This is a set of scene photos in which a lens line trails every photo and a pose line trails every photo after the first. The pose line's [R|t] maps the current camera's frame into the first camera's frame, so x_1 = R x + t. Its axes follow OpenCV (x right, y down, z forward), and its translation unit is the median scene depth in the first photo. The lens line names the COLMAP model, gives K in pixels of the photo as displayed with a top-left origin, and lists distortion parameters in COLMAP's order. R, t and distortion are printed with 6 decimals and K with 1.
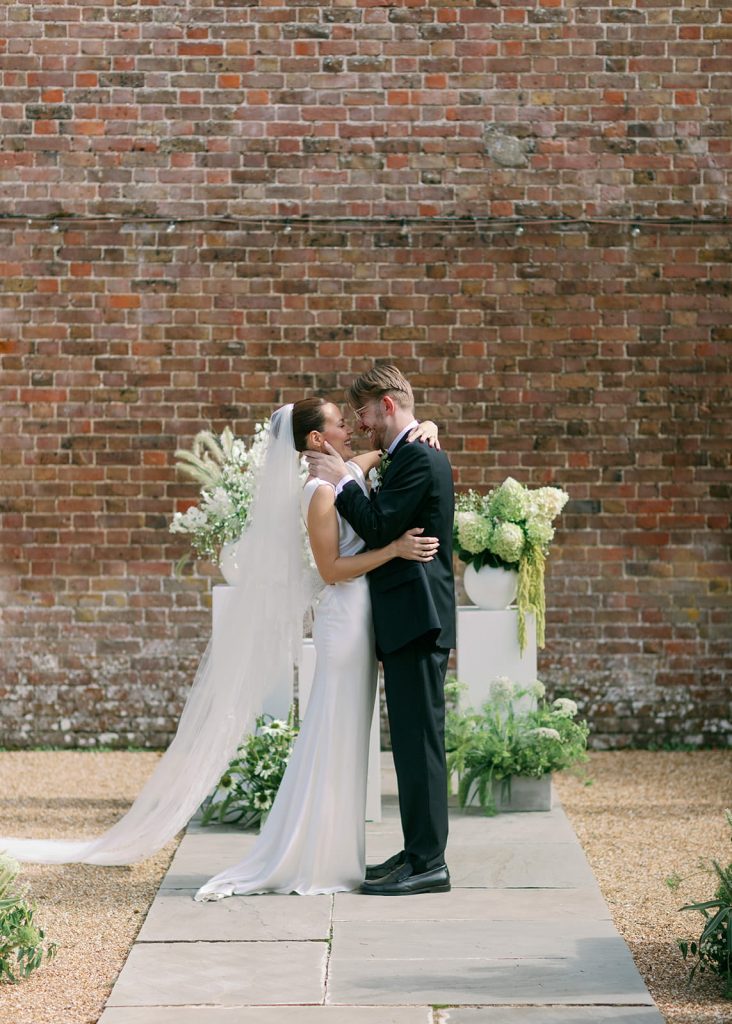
lens RADIAL K [[2698.4, 0, 366.0], [0, 2698.4, 512.0], [0, 0, 1]] dist [0.034282, 0.162422]
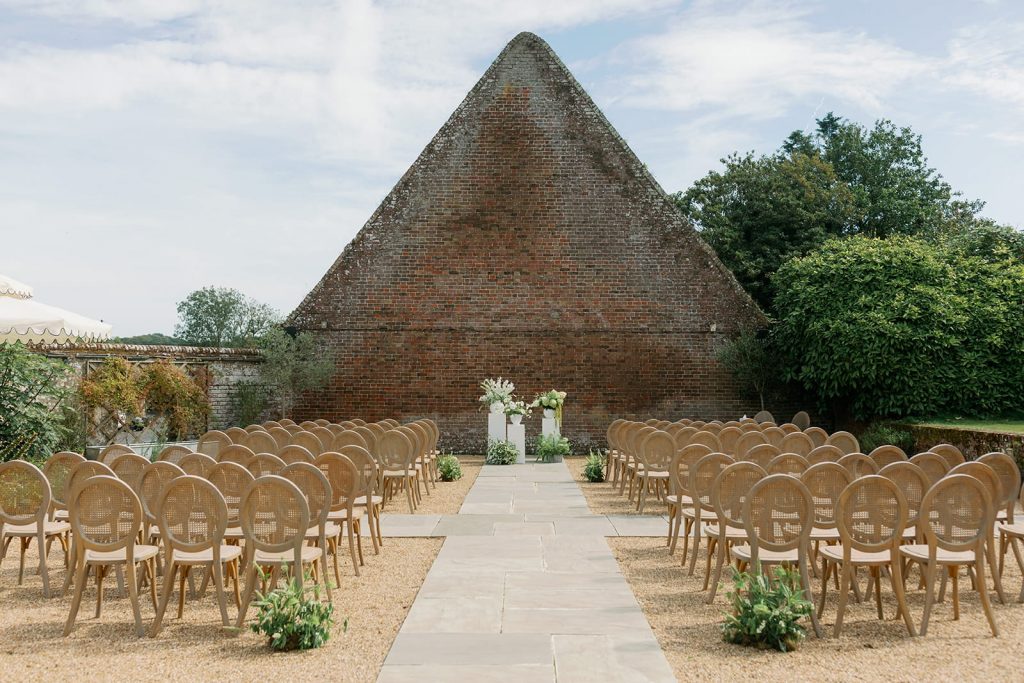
lens RADIAL K [[967.9, 0, 512.0], [0, 967.9, 341.5], [0, 0, 1]] dist [0.013193, -0.000161]
pose [[0.999943, 0.003829, -0.009926, -0.000883], [-0.004572, 0.997101, -0.075952, 0.026416], [0.009606, 0.075993, 0.997062, -0.541828]]
